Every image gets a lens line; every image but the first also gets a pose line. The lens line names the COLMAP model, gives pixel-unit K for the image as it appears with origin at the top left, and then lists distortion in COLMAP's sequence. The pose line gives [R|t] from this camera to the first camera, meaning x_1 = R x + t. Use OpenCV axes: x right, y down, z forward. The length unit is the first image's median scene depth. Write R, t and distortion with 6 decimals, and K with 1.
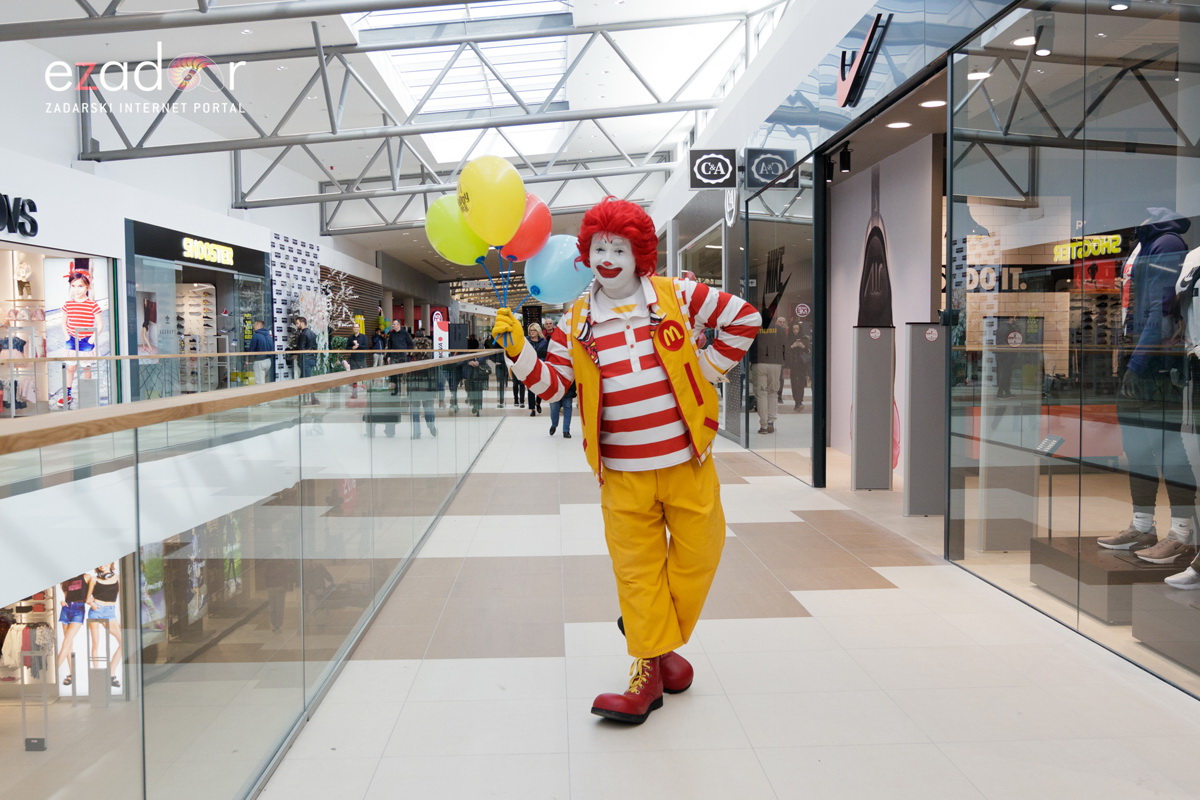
lens RADIAL K [[836.3, 0, 600.0], [0, 836.3, 400.0], [0, 0, 1]] dist [-0.002402, -0.000612]
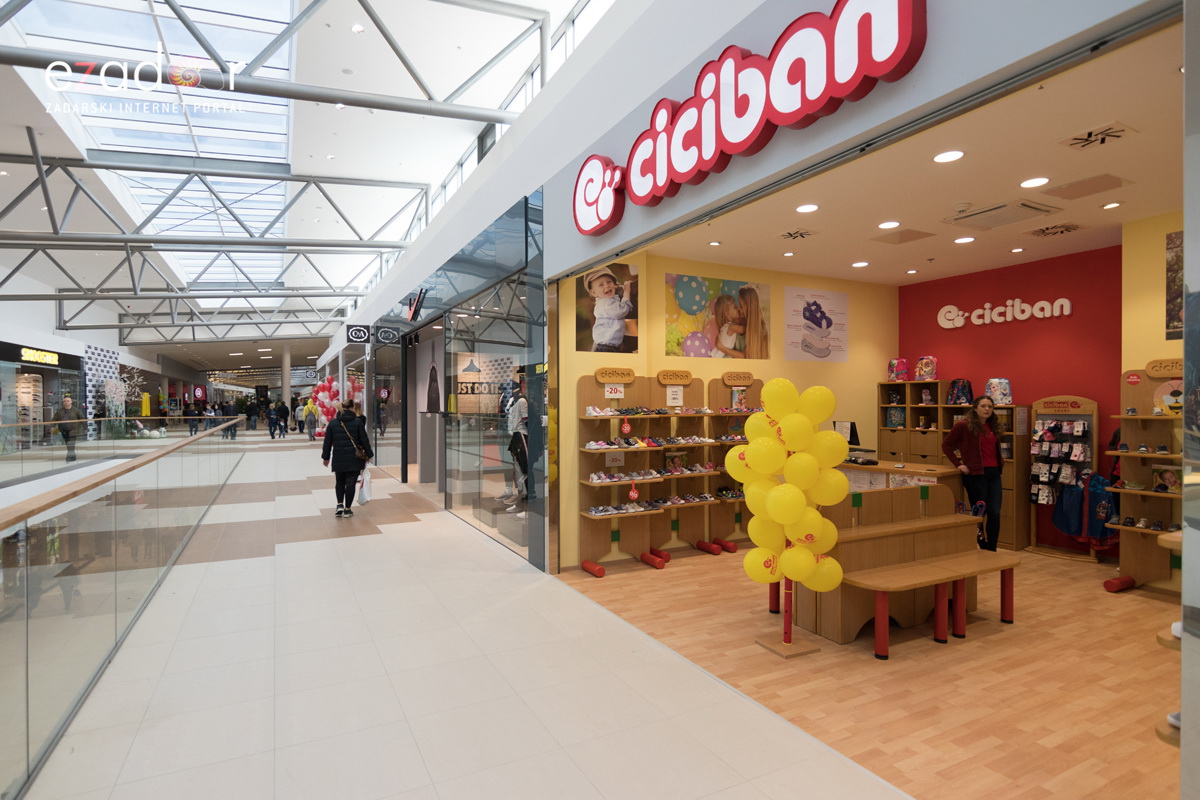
lens RADIAL K [[639.8, 0, 600.0], [0, 639.8, 400.0], [0, 0, 1]] dist [0.002659, 0.001243]
pose [[0.918848, 0.003909, 0.394593, 0.046529], [0.004844, 0.999764, -0.021183, -0.057772], [-0.394582, 0.021375, 0.918612, -0.581817]]
